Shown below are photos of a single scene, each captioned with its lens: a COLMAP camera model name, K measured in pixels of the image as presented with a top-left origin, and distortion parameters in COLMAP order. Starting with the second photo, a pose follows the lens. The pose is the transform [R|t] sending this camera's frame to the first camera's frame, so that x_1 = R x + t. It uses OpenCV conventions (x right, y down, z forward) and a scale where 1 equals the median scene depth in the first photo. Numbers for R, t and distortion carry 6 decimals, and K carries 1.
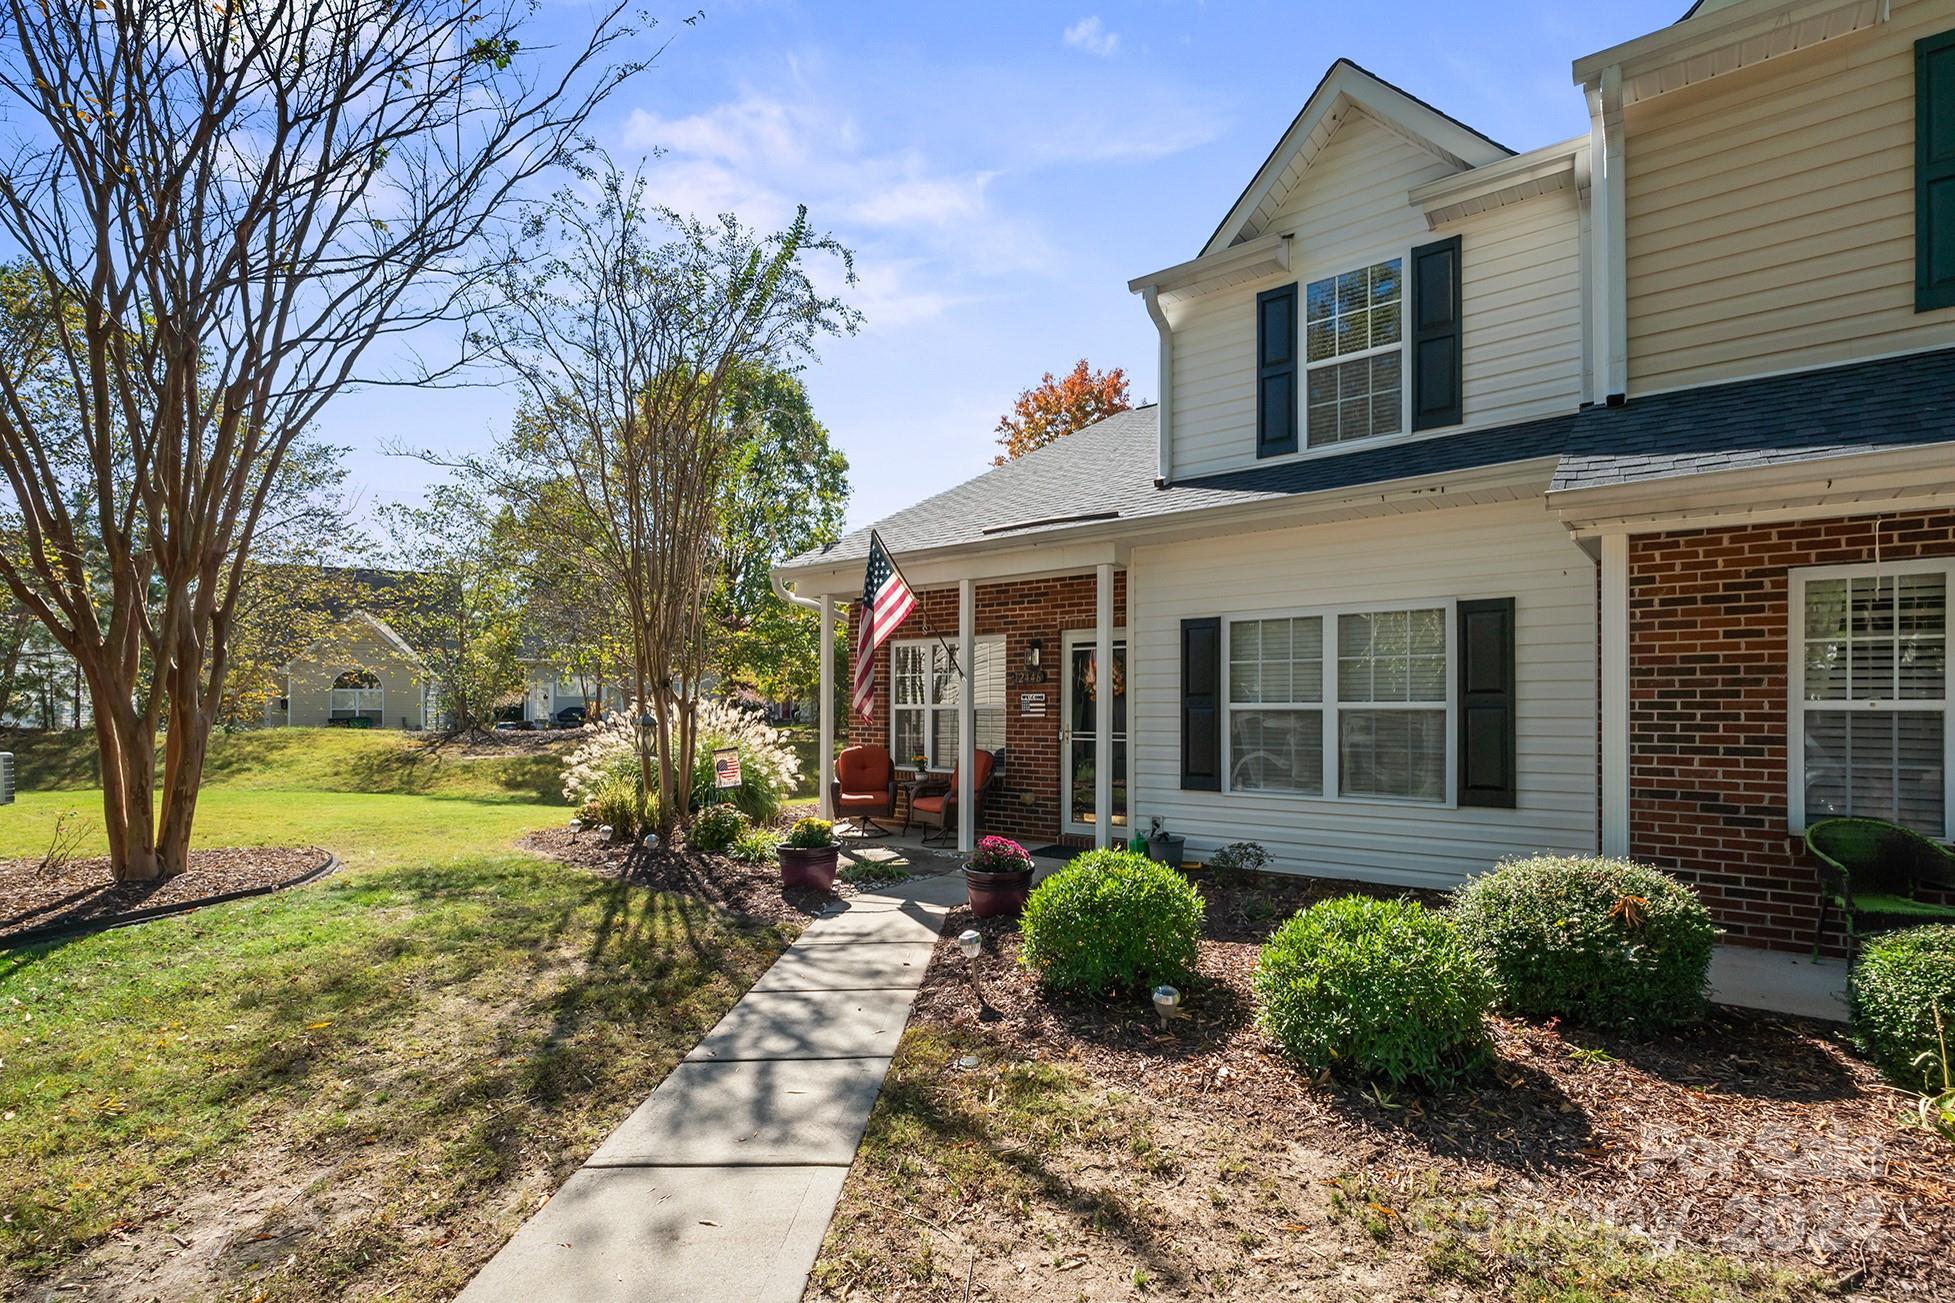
lens RADIAL K [[843.9, 0, 1024.8], [0, 843.9, 710.4], [0, 0, 1]] dist [-0.002282, -0.000474]
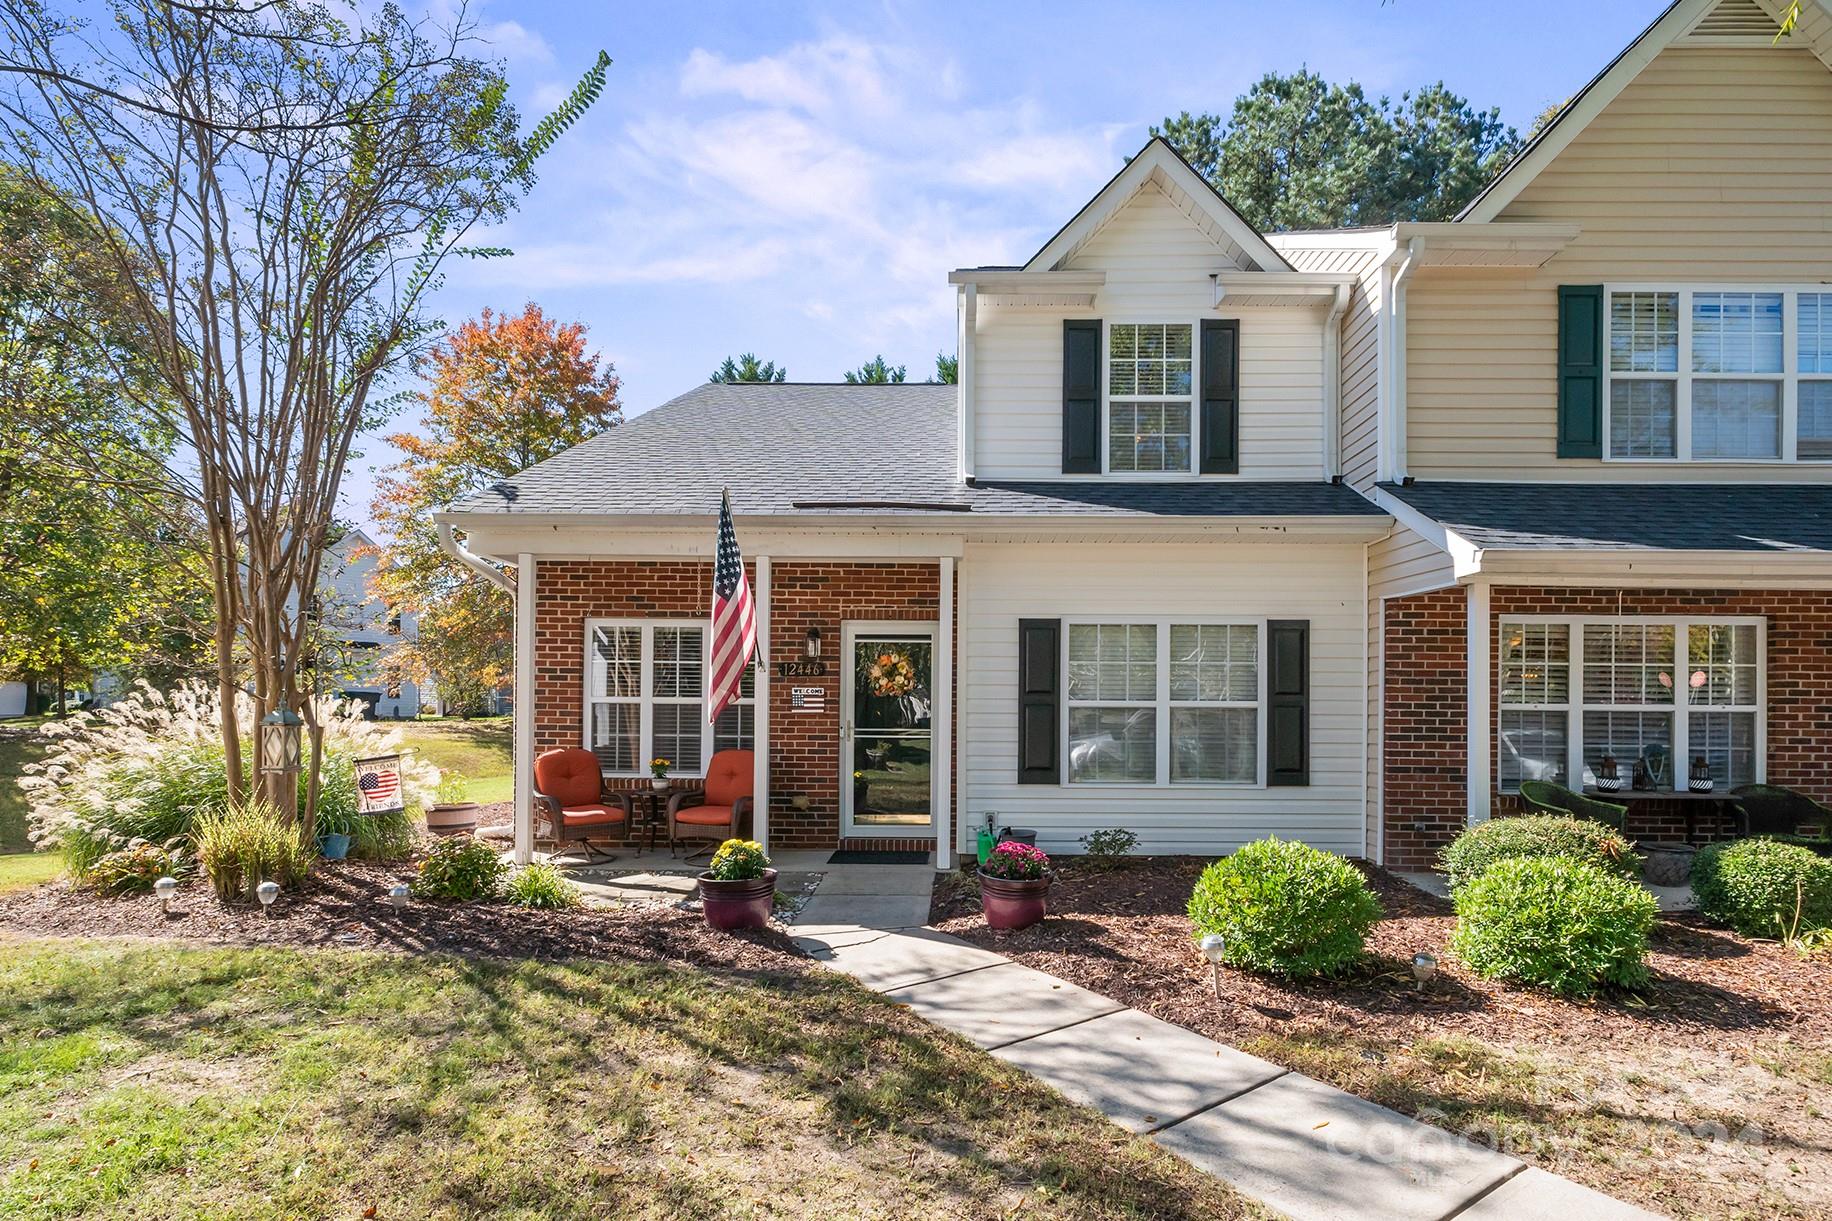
lens RADIAL K [[857.6, 0, 907.2], [0, 857.6, 701.8], [0, 0, 1]] dist [-0.000987, -0.000484]
pose [[0.831377, 0.007088, 0.555664, -0.571174], [-0.006140, 0.999975, -0.003569, -0.002193], [-0.555675, -0.000445, 0.831399, 0.232627]]
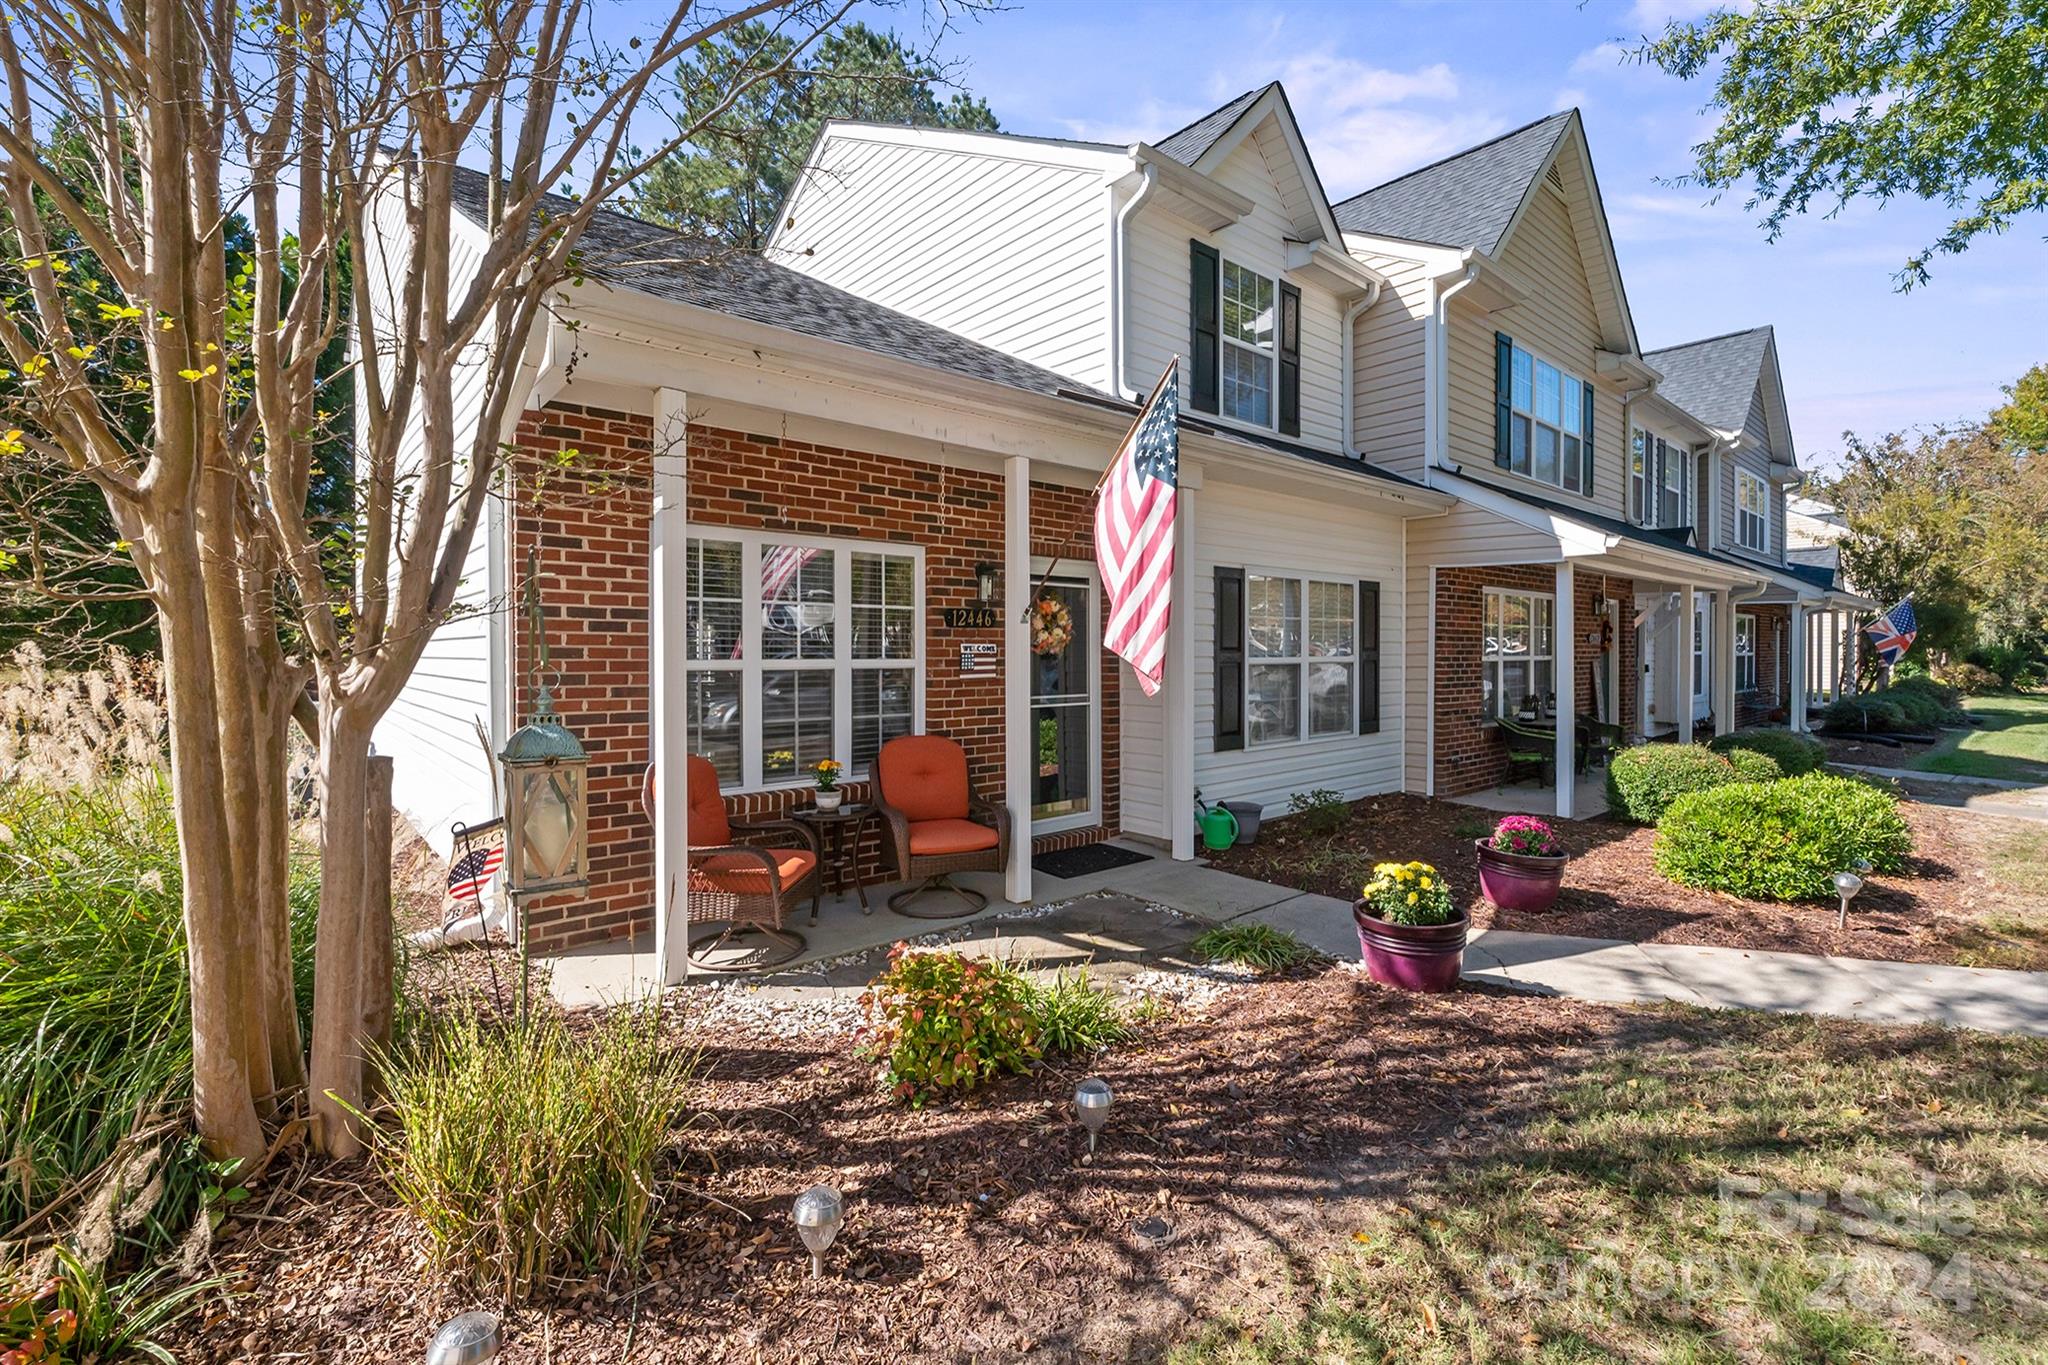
lens RADIAL K [[884.0, 0, 986.4], [0, 884.0, 665.5], [0, 0, 1]] dist [-0.002282, -0.000474]
pose [[0.257642, -0.017794, 0.966077, -0.908006], [0.001548, 0.999837, 0.018003, -0.020416], [-0.966239, -0.003143, 0.257627, 1.118864]]
